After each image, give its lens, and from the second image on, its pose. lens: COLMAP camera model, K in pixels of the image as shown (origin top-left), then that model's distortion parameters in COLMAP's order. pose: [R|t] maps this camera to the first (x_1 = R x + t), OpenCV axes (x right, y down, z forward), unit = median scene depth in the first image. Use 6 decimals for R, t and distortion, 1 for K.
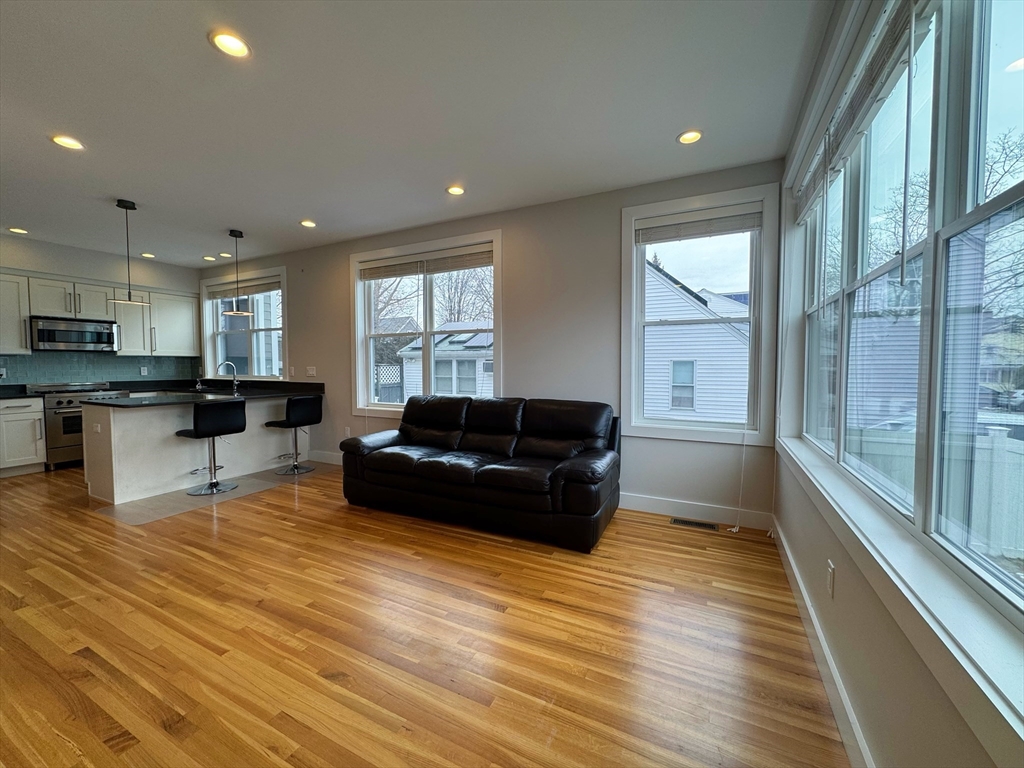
lens RADIAL K [[407.5, 0, 513.1], [0, 407.5, 381.3], [0, 0, 1]] dist [-0.002939, -0.000180]
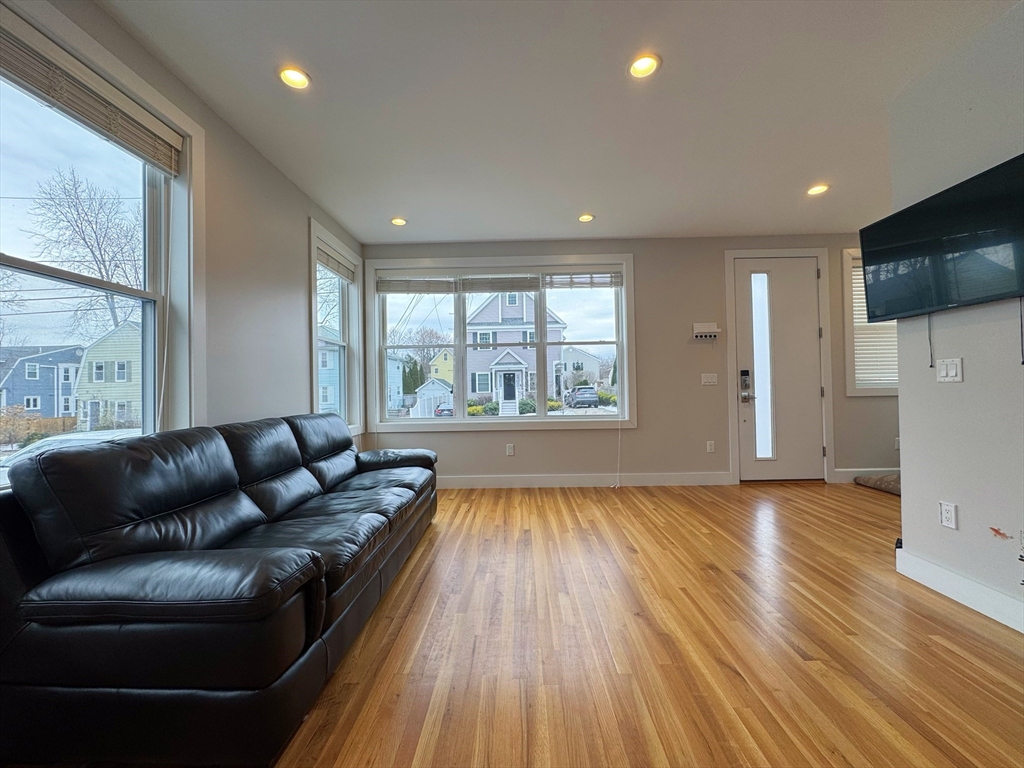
lens RADIAL K [[407.5, 0, 513.1], [0, 407.5, 381.3], [0, 0, 1]] dist [-0.002939, -0.000180]
pose [[-0.429299, 0.026926, 0.902761, -1.404081], [0.058398, 0.998291, -0.002005, 0.009945], [-0.901273, 0.051859, -0.430138, 1.697338]]
